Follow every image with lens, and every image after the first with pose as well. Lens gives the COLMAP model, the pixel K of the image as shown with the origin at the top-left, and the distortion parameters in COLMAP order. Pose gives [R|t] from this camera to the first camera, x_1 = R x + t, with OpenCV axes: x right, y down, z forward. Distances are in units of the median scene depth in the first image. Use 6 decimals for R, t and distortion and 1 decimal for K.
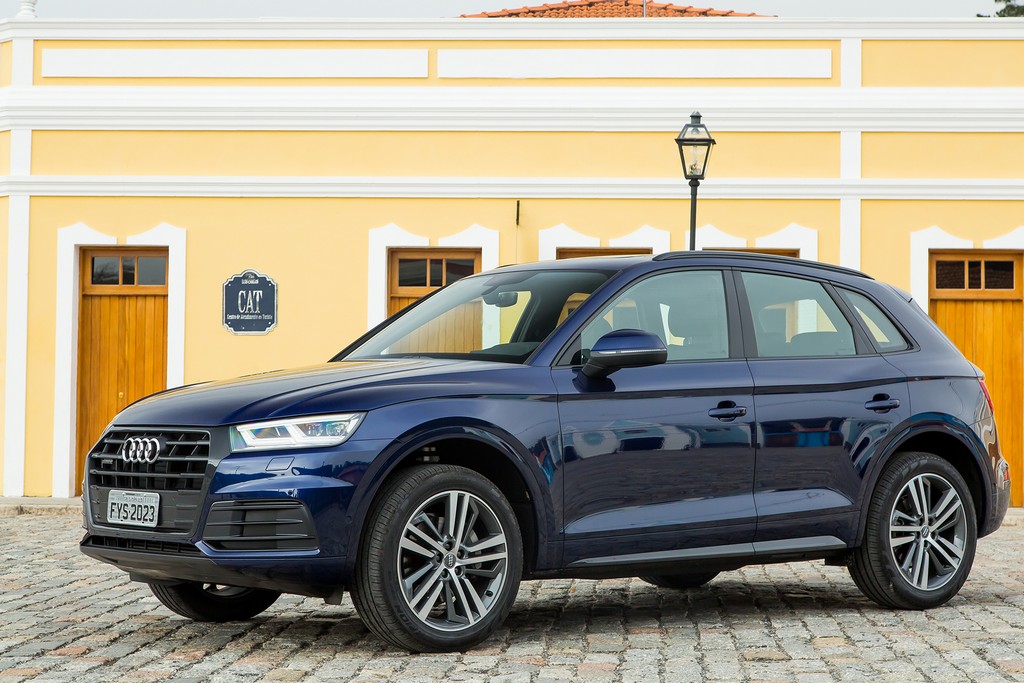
lens RADIAL K [[2267.9, 0, 512.0], [0, 2267.9, 341.5], [0, 0, 1]] dist [-0.007197, 0.216499]
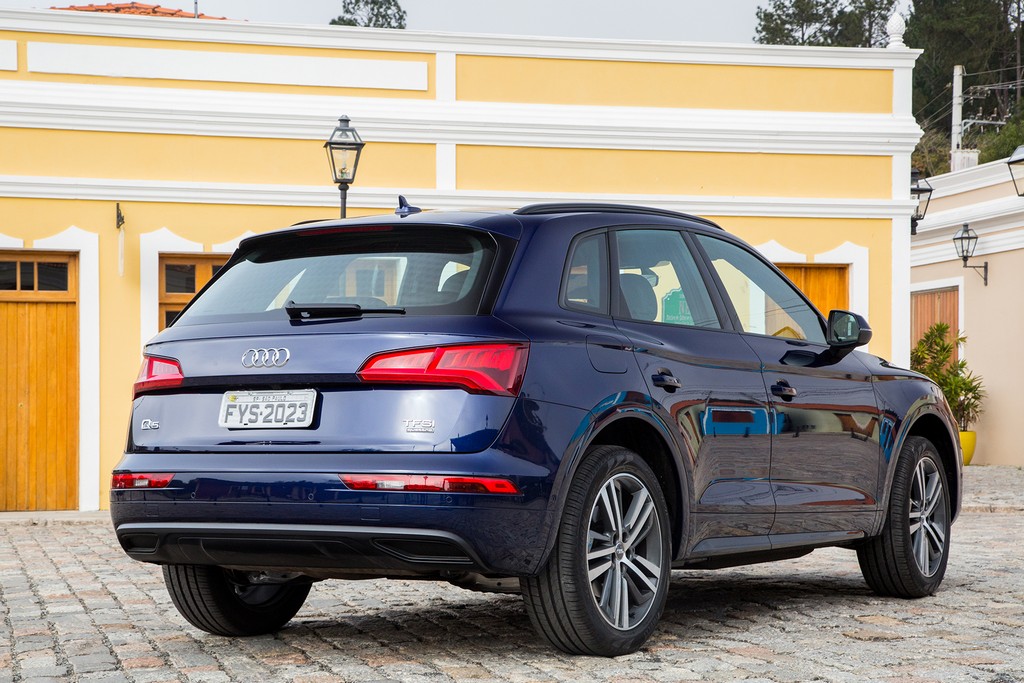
lens RADIAL K [[2139.7, 0, 512.7], [0, 2139.7, 399.5], [0, 0, 1]] dist [0.285372, 0.019353]
pose [[0.953857, -0.007790, 0.300160, -0.258710], [0.002973, 0.999859, 0.016499, 0.017330], [-0.300247, -0.014845, 0.953746, 0.122956]]
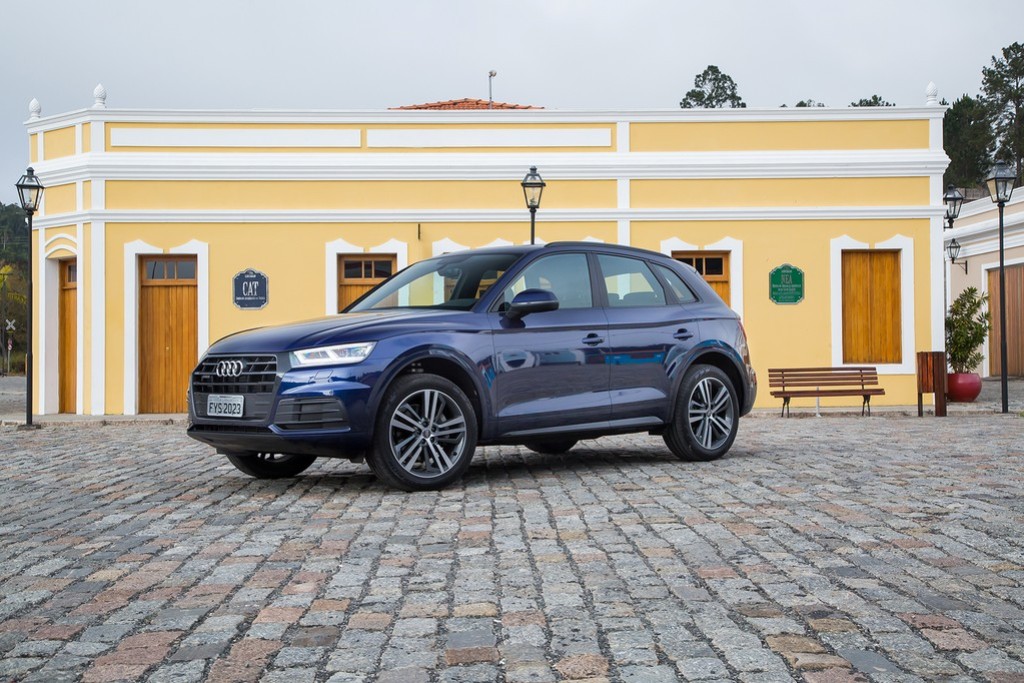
lens RADIAL K [[1394.7, 0, 512.0], [0, 1394.7, 341.5], [0, 0, 1]] dist [0.116300, 0.121294]
pose [[0.995897, -0.016274, 0.089017, -0.047379], [0.014896, 0.999759, 0.016124, 0.014089], [-0.089258, -0.014731, 0.995900, 0.013600]]
